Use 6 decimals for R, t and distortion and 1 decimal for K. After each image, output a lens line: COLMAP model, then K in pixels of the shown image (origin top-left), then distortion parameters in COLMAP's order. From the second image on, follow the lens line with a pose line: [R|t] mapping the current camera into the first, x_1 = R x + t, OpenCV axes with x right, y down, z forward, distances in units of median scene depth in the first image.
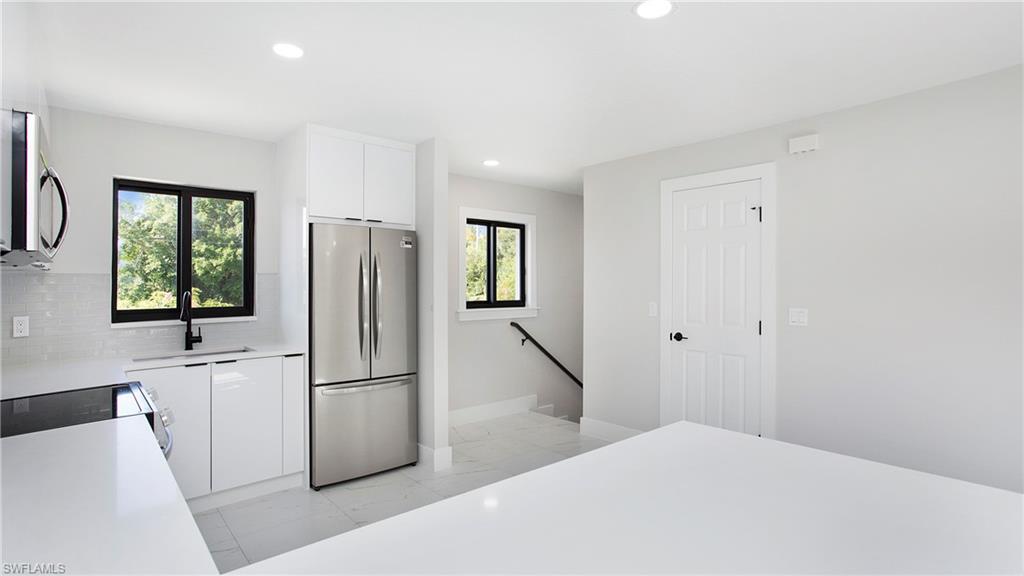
lens RADIAL K [[510.7, 0, 520.9], [0, 510.7, 289.4], [0, 0, 1]] dist [-0.019939, 0.000390]
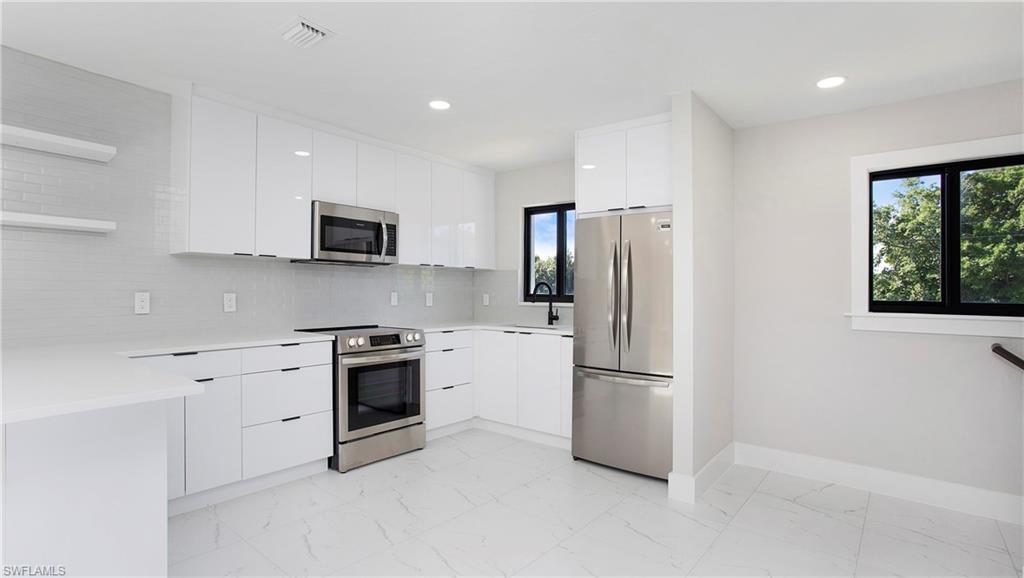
lens RADIAL K [[510.7, 0, 520.9], [0, 510.7, 290.4], [0, 0, 1]] dist [-0.019939, 0.000390]
pose [[0.184678, 0.007427, -0.982771, 0.092570], [-0.015484, 0.999869, 0.004647, 0.003042], [0.982677, 0.014359, 0.184769, 0.092274]]
